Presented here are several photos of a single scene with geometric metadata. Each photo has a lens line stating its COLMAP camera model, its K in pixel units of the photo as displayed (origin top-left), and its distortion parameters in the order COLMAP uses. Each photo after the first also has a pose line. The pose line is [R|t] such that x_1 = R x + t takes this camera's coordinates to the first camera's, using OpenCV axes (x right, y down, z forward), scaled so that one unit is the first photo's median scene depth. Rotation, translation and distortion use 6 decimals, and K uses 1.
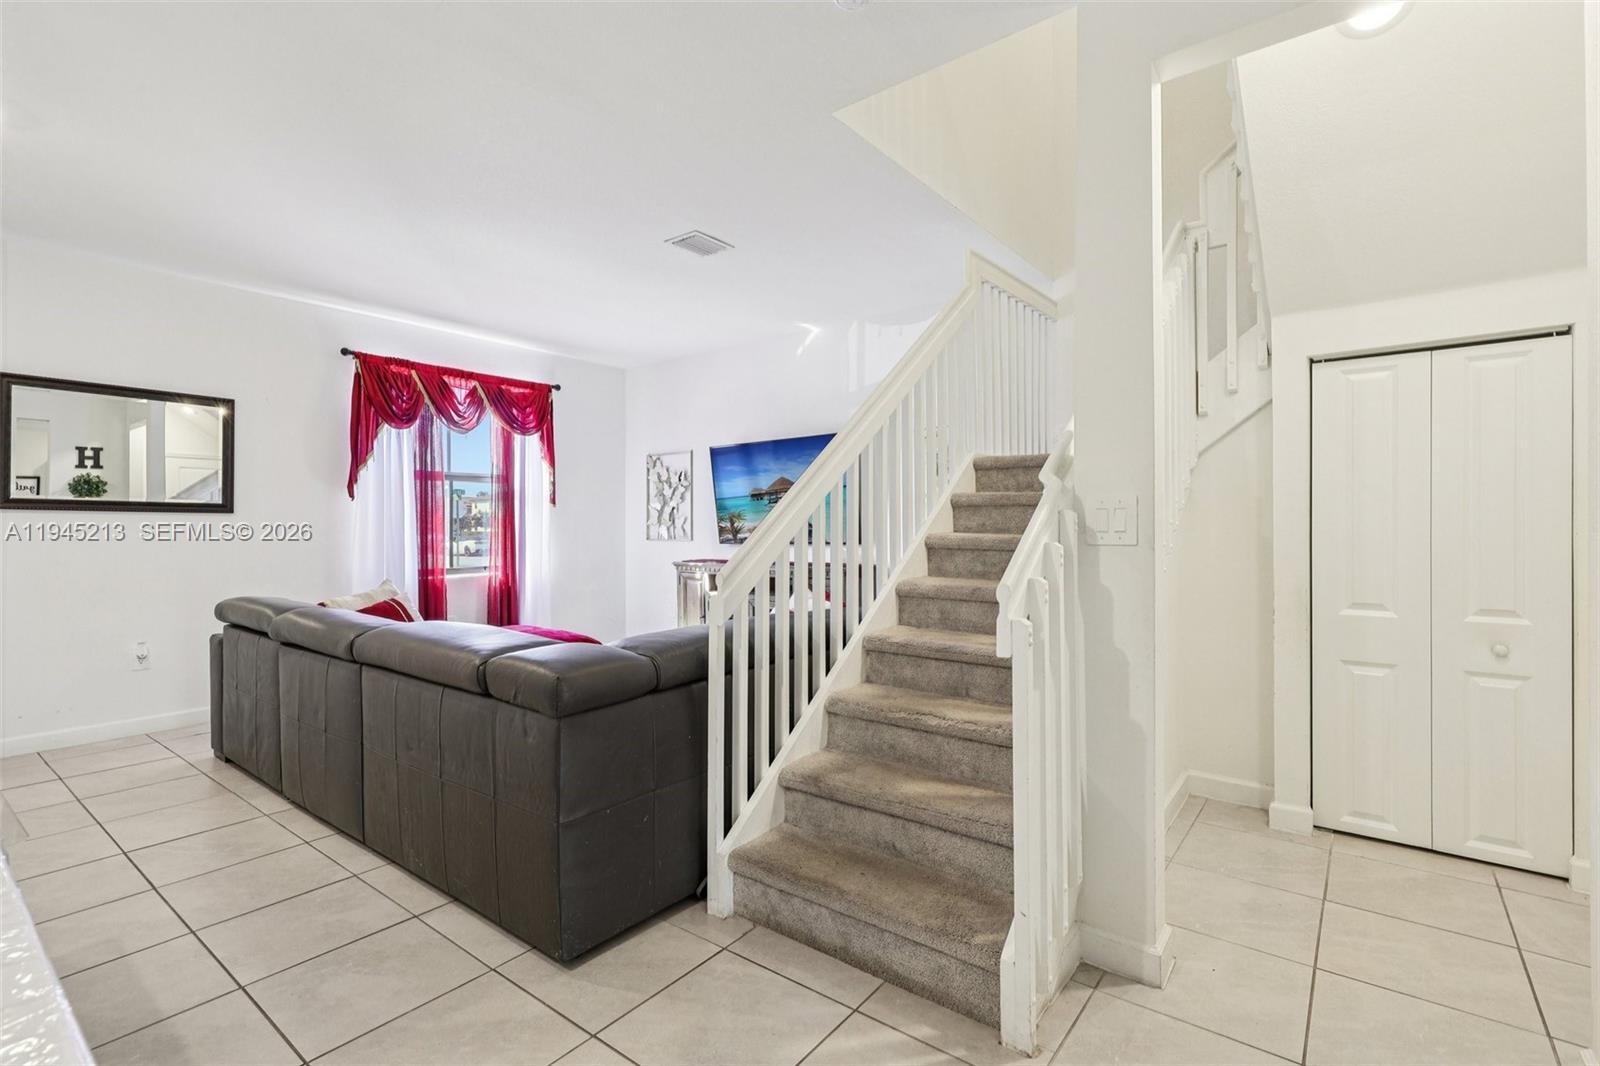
lens RADIAL K [[730.7, 0, 806.9], [0, 730.7, 530.8], [0, 0, 1]] dist [0.000342, -0.000131]
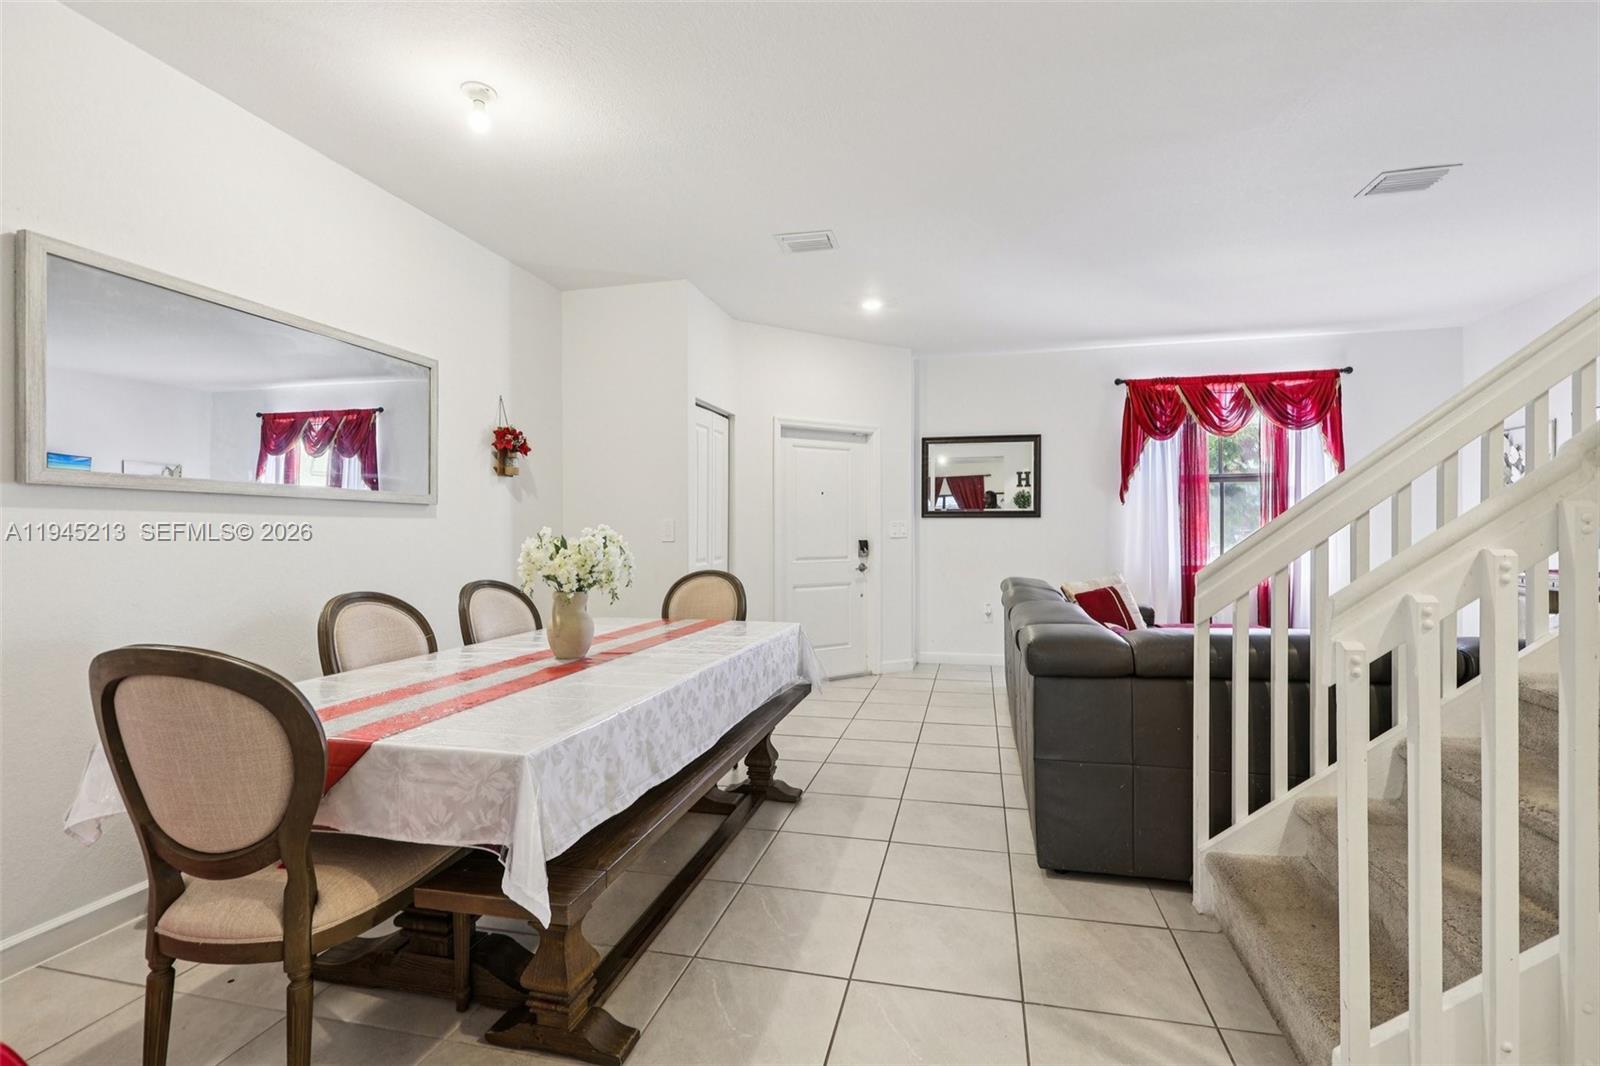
lens RADIAL K [[730.7, 0, 806.8], [0, 730.7, 533.9], [0, 0, 1]] dist [0.000342, -0.000131]
pose [[0.408089, 0.004971, -0.912929, 0.228807], [-0.000168, 0.999986, 0.005370, -0.000807], [0.912942, -0.002038, 0.408084, 0.035052]]
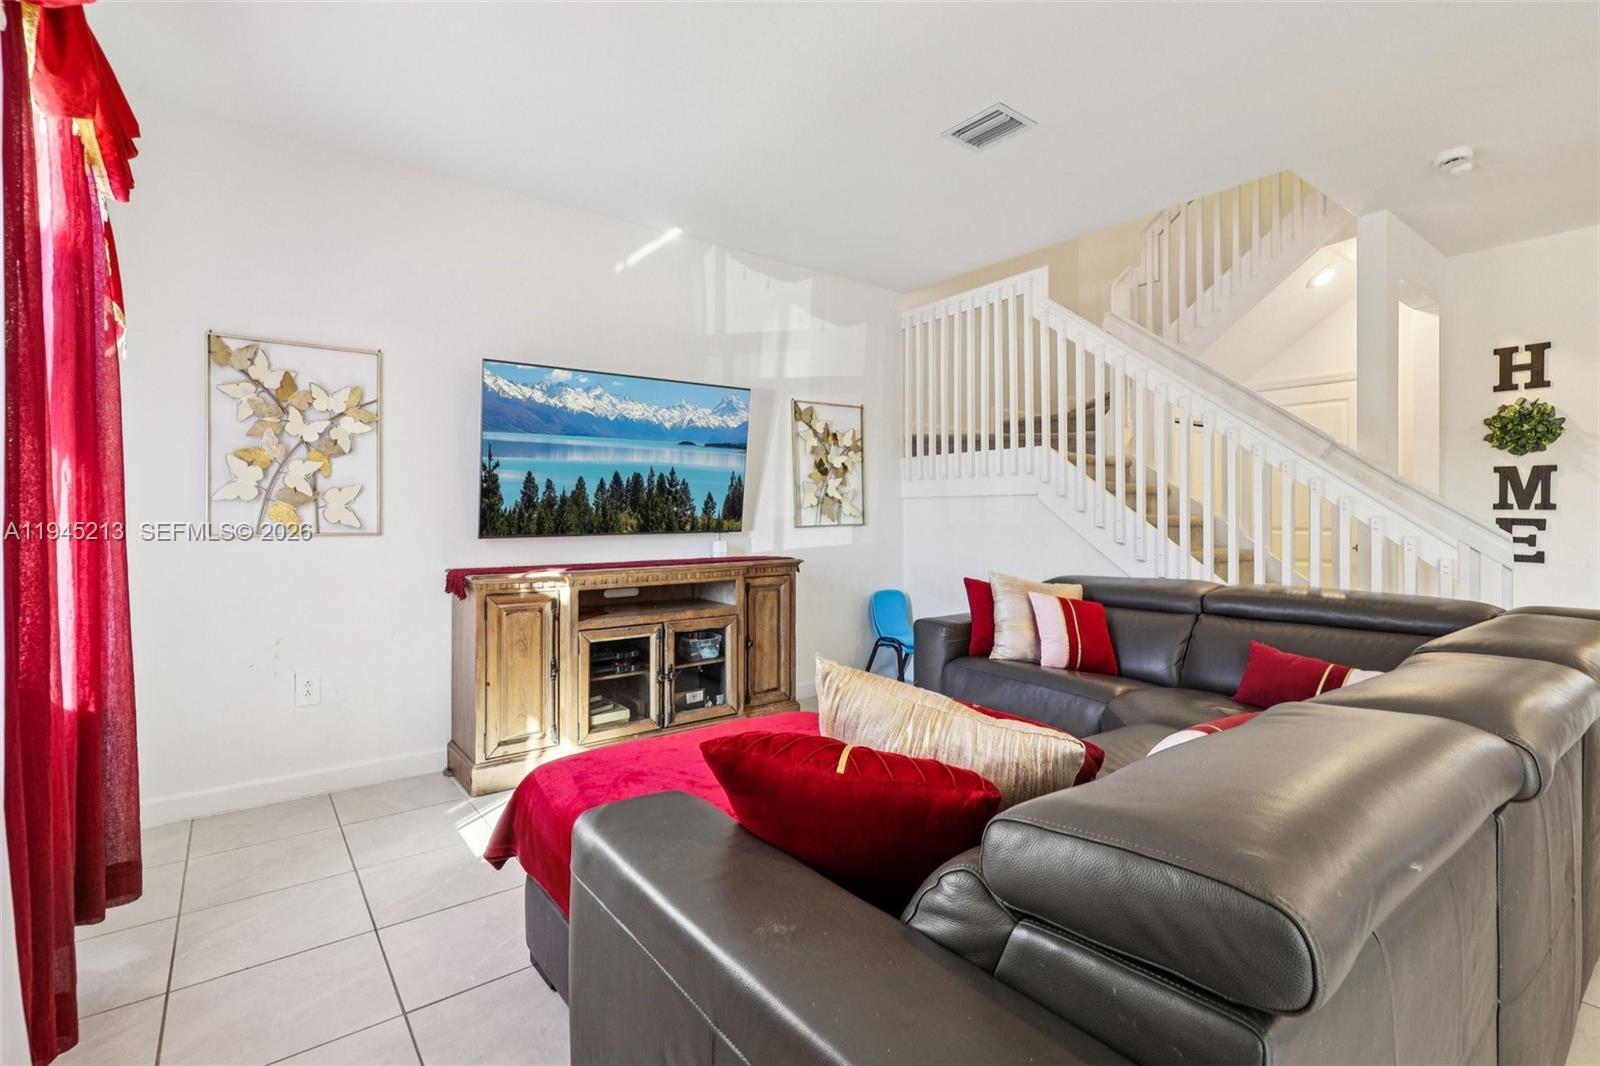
lens RADIAL K [[730.7, 0, 807.7], [0, 730.7, 515.7], [0, 0, 1]] dist [0.000342, -0.000131]
pose [[0.254116, 0.007145, 0.967147, -0.635621], [0.007679, 0.999926, -0.009405, 0.007900], [-0.967143, 0.009817, 0.254042, 0.684255]]
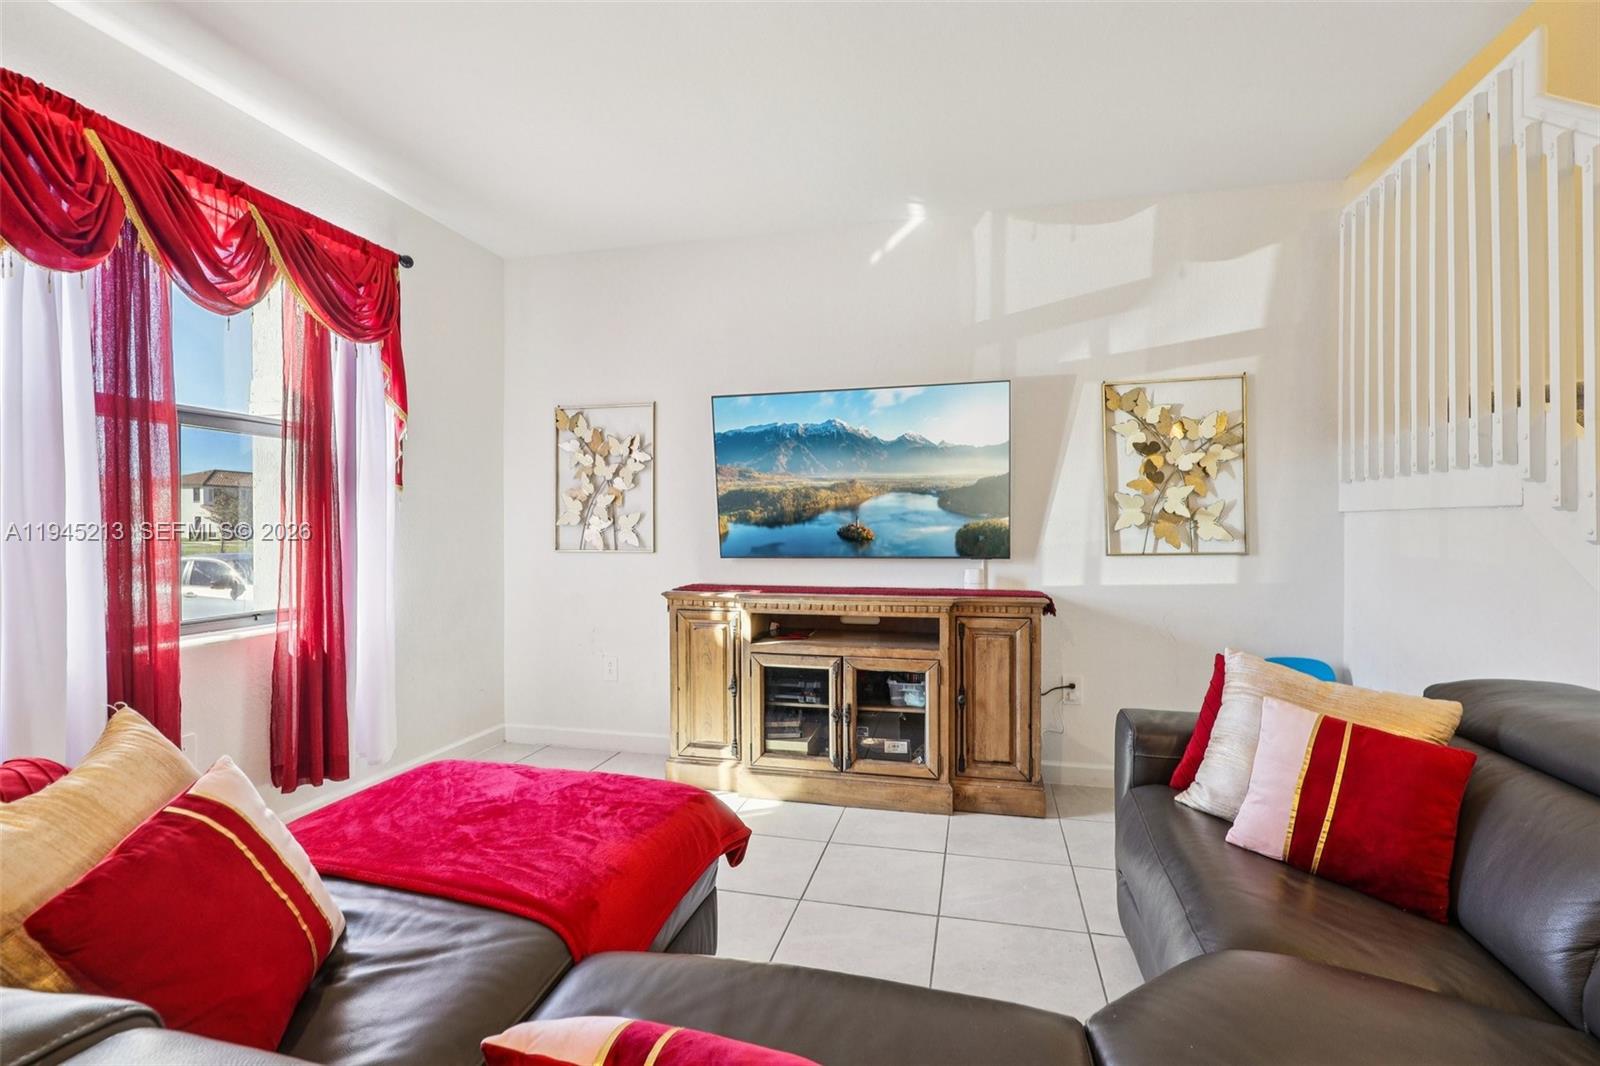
lens RADIAL K [[730.7, 0, 809.4], [0, 730.7, 533.0], [0, 0, 1]] dist [0.000342, -0.000131]
pose [[0.914750, 0.002749, 0.404011, -0.323760], [-0.003697, 0.999992, 0.001567, -0.004839], [-0.404003, -0.002927, 0.914753, 0.456400]]
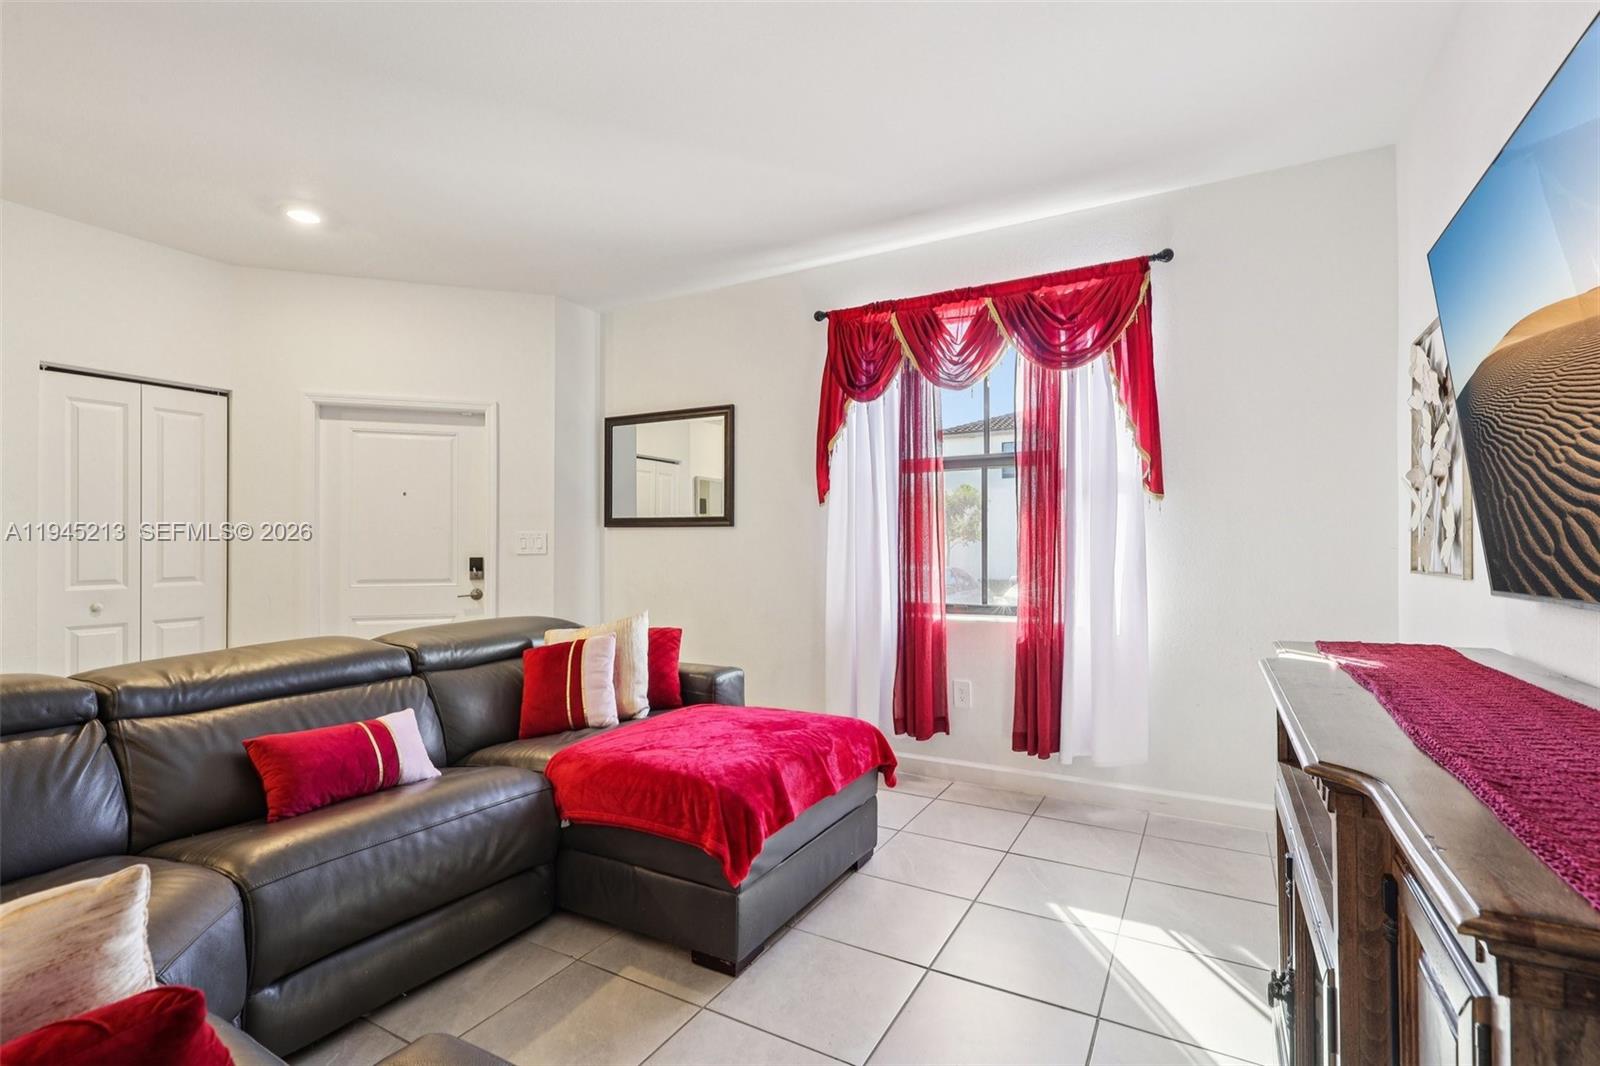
lens RADIAL K [[730.7, 0, 810.2], [0, 730.7, 543.9], [0, 0, 1]] dist [0.000342, -0.000131]
pose [[0.144566, -0.004123, -0.989487, 0.122008], [-0.005683, 0.999971, -0.004997, 0.001794], [0.989479, 0.006346, 0.144538, 0.776808]]
